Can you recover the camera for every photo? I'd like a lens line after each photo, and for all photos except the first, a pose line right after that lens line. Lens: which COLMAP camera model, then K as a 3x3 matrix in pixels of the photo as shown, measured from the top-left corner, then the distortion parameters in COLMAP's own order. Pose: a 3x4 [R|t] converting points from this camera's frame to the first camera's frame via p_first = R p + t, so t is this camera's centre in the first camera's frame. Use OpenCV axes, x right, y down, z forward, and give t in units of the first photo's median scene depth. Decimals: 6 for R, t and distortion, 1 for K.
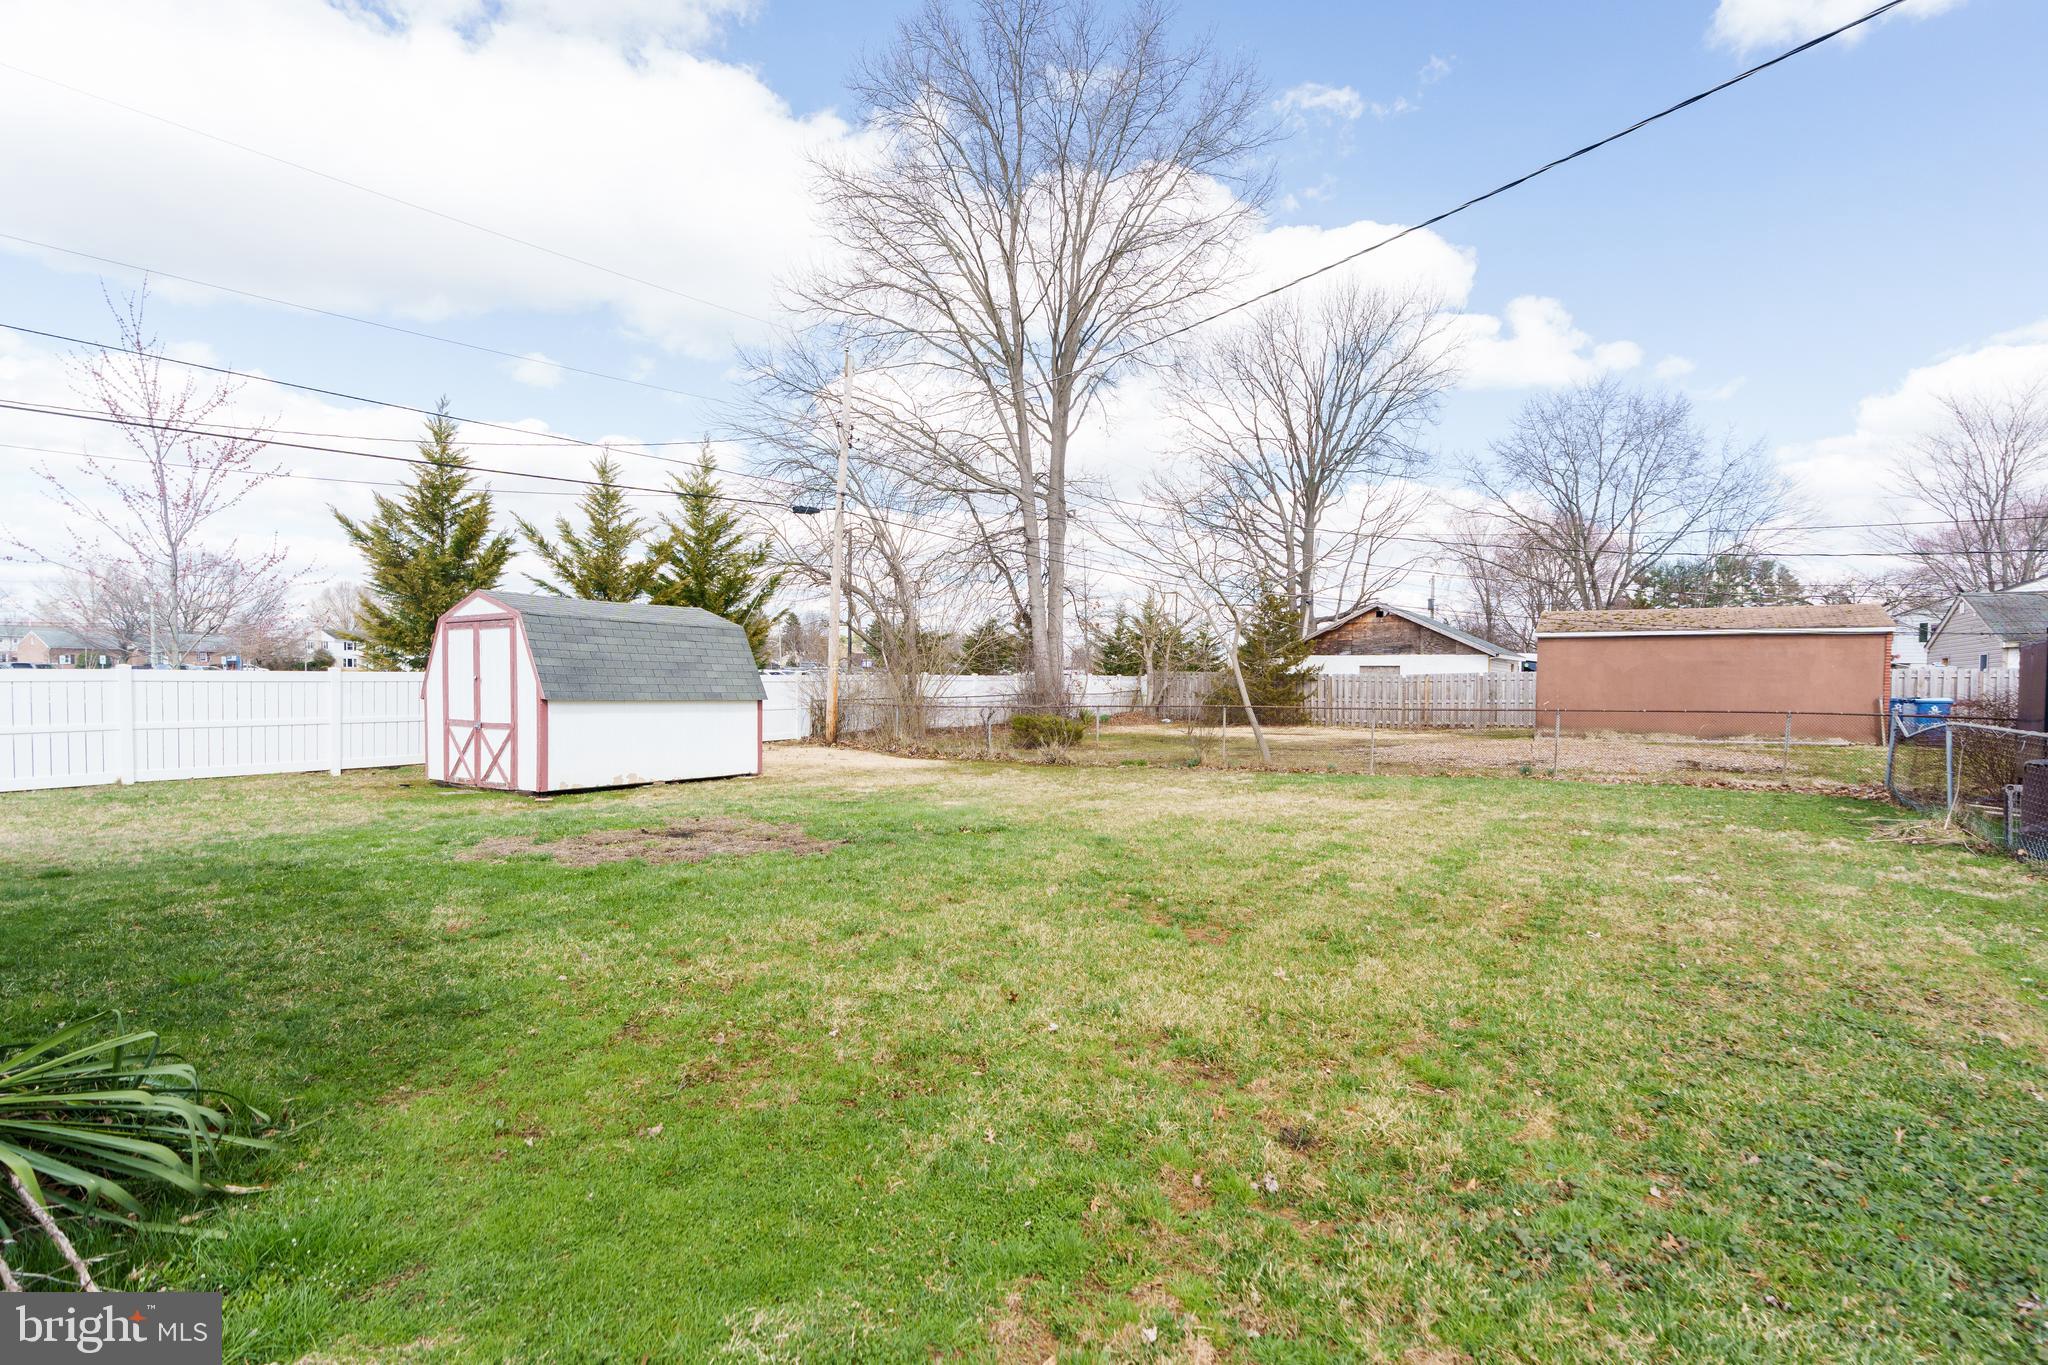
lens RADIAL K [[933.0, 0, 1025.4], [0, 933.0, 692.2], [0, 0, 1]] dist [-0.011362, 0.000681]
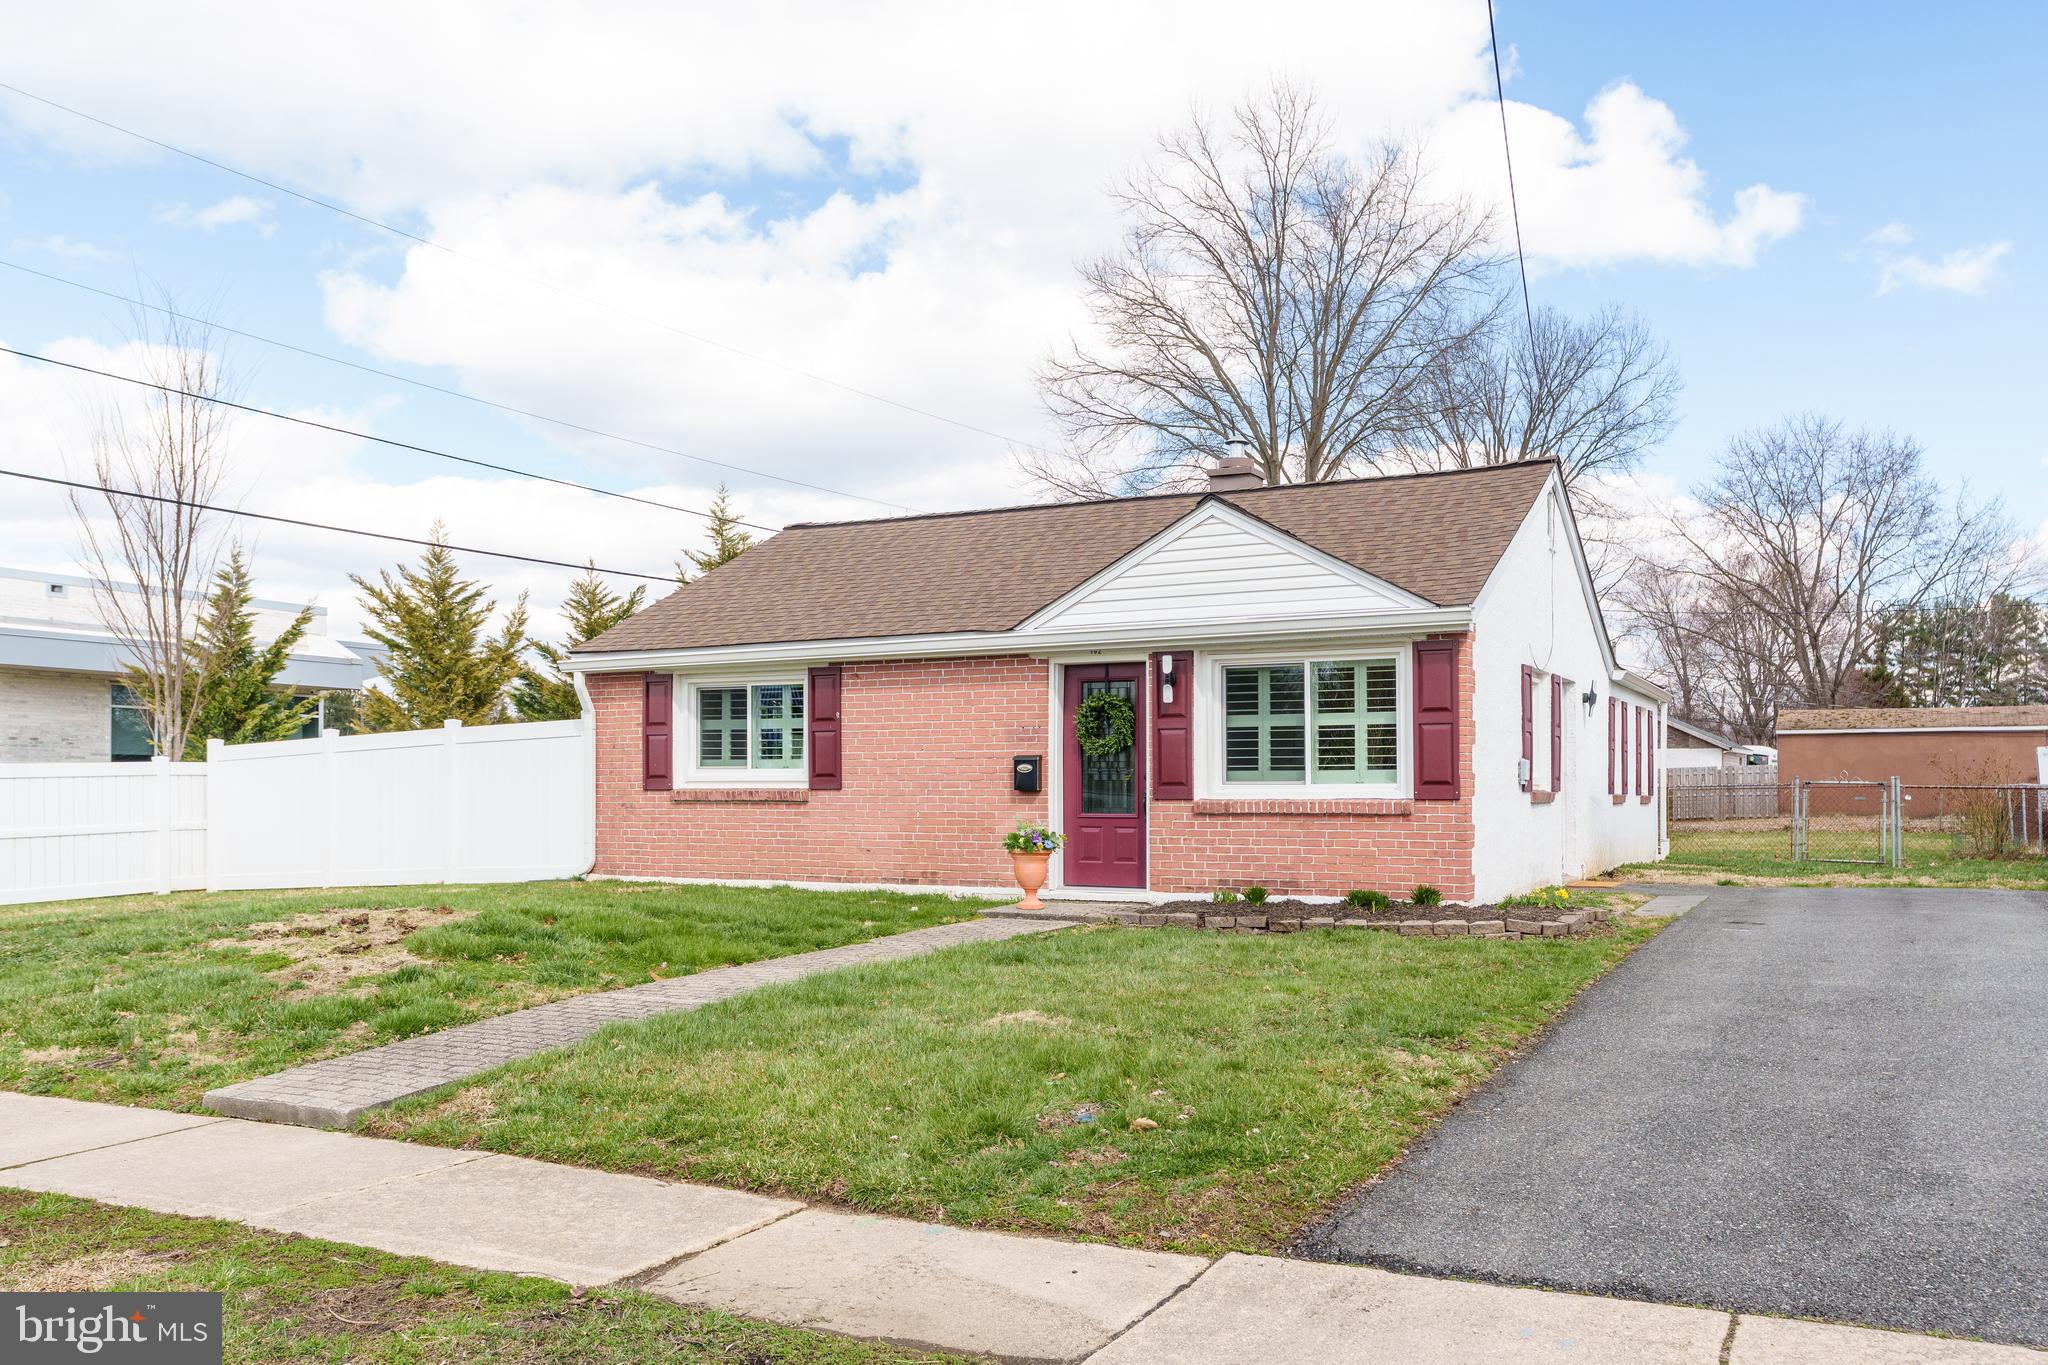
lens RADIAL K [[1625.9, 0, 986.0], [0, 1625.9, 737.4], [0, 0, 1]] dist [-0.015432, -0.004976]
pose [[0.997160, -0.005074, 0.075141, -0.239268], [0.008462, 0.998958, -0.044846, 0.010923], [-0.074835, 0.045355, 0.996164, -0.382842]]
